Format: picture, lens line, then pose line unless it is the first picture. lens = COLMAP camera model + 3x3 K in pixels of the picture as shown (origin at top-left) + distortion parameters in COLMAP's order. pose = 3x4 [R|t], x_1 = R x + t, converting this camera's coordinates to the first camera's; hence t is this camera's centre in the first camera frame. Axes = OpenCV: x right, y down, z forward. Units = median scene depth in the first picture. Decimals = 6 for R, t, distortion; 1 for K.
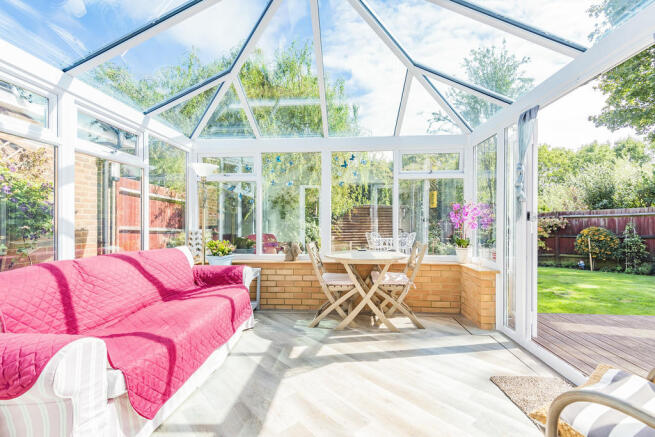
lens RADIAL K [[296.3, 0, 326.4], [0, 296.3, 219.5], [0, 0, 1]] dist [0.016036, -0.006342]
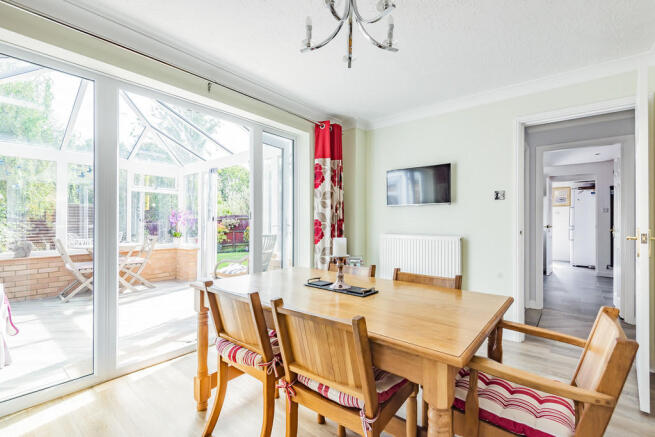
lens RADIAL K [[296.3, 0, 326.7], [0, 296.3, 219.0], [0, 0, 1]] dist [0.016036, -0.006342]
pose [[0.586988, 0.006263, 0.809571, -0.371572], [-0.005141, 0.999979, -0.004009, -0.005088], [-0.809579, -0.001809, 0.587008, -0.598678]]
